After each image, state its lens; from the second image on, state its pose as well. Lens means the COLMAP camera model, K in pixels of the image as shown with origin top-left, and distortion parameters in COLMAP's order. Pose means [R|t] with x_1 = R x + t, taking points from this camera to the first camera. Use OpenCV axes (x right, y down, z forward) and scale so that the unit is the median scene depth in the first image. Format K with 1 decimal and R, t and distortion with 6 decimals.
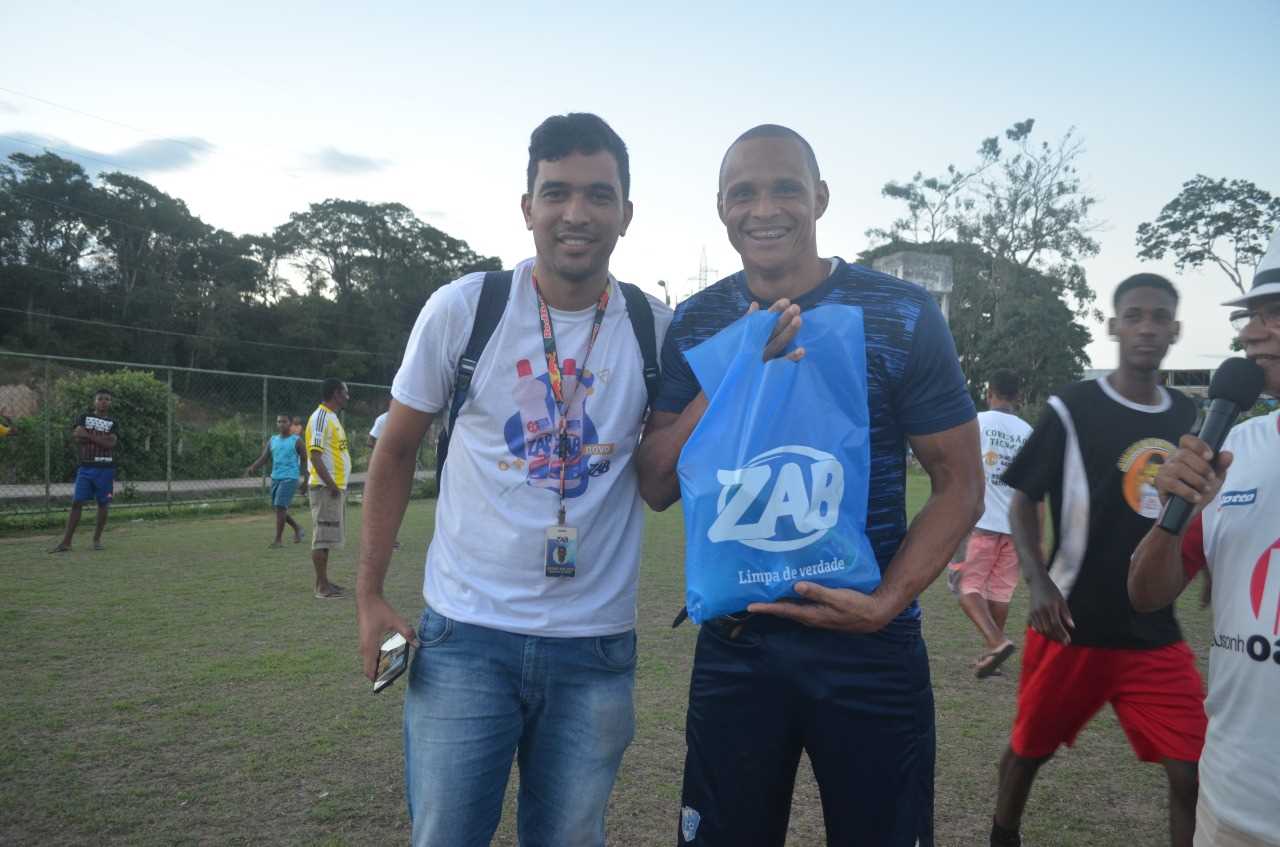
lens RADIAL K [[1001.0, 0, 643.4], [0, 1001.0, 436.0], [0, 0, 1]] dist [-0.083886, 0.019617]
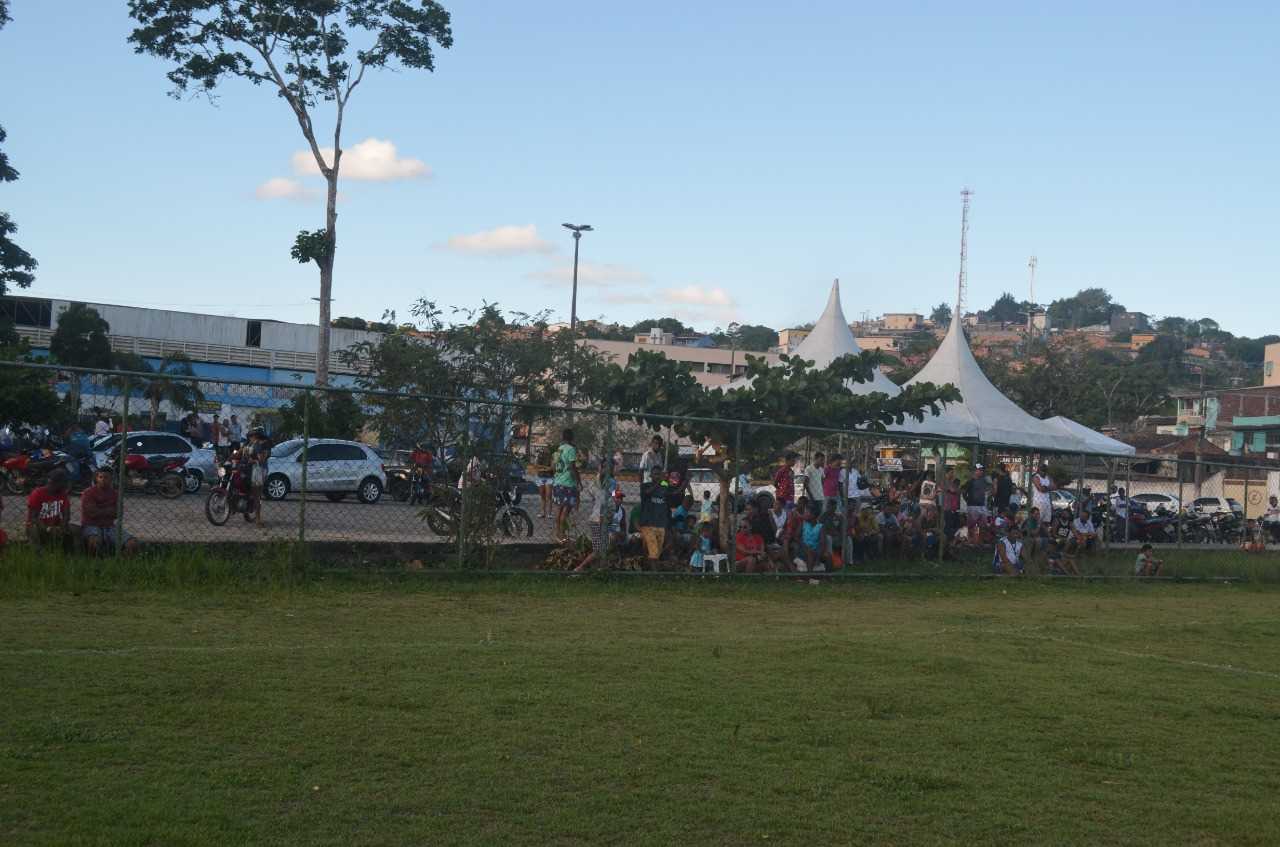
lens RADIAL K [[1485.1, 0, 640.8], [0, 1485.1, 474.9], [0, 0, 1]] dist [-0.034676, 0.000000]
pose [[0.524964, -0.001895, 0.851122, 0.028299], [-0.038497, 0.998921, 0.025969, -0.000855], [-0.850253, -0.046399, 0.524325, 0.365074]]
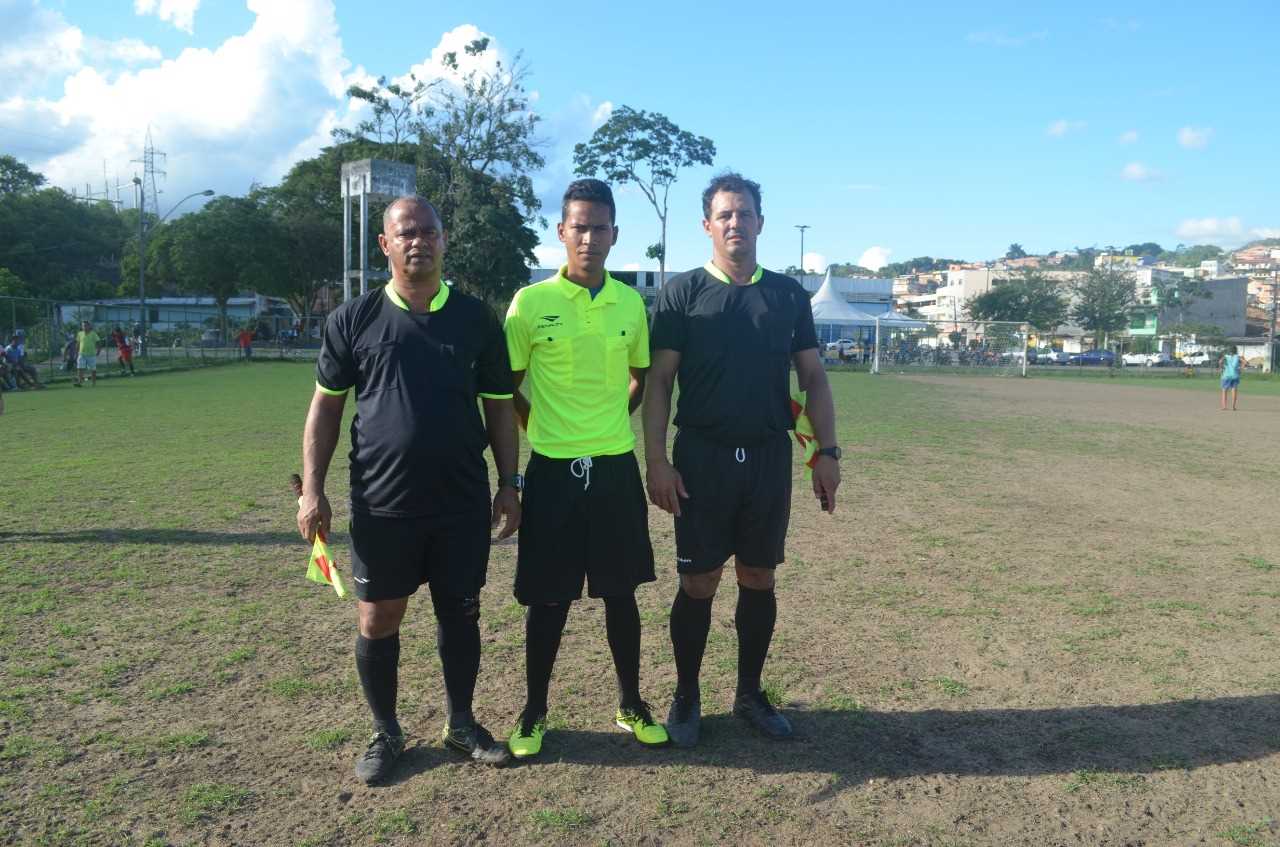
lens RADIAL K [[1001.0, 0, 640.4], [0, 1001.0, 441.7], [0, 0, 1]] dist [-0.083886, 0.019617]
pose [[0.866629, -0.058843, 0.495471, -0.023774], [0.003710, 0.993754, 0.111532, 0.000590], [-0.498939, -0.094818, 0.861435, -0.068574]]
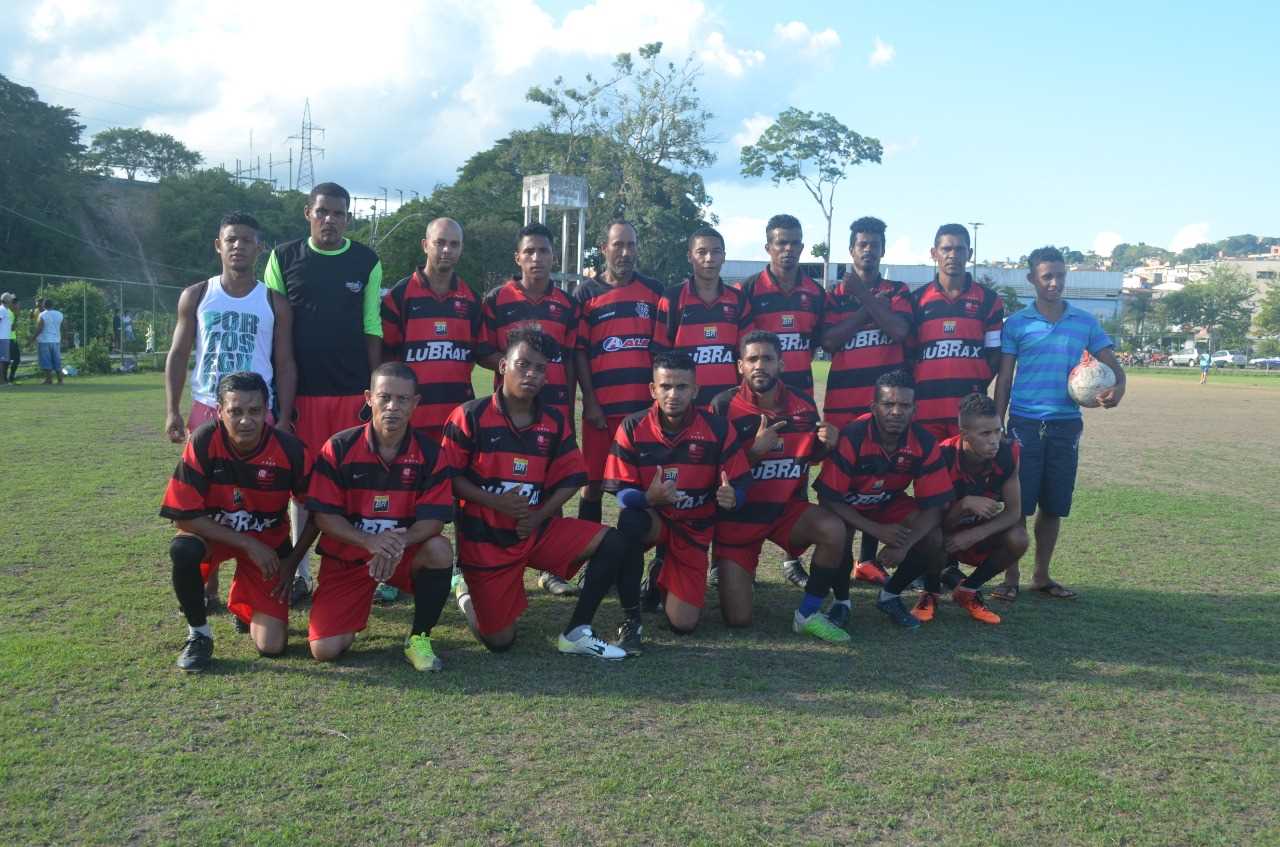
lens RADIAL K [[1291.1, 0, 624.2], [0, 1291.1, 445.7], [0, 0, 1]] dist [-0.055456, 0.000000]
pose [[0.946380, -0.024617, 0.322117, -0.121136], [-0.005944, 0.995597, 0.093549, -0.001138], [-0.323002, -0.090448, 0.942066, -0.394841]]
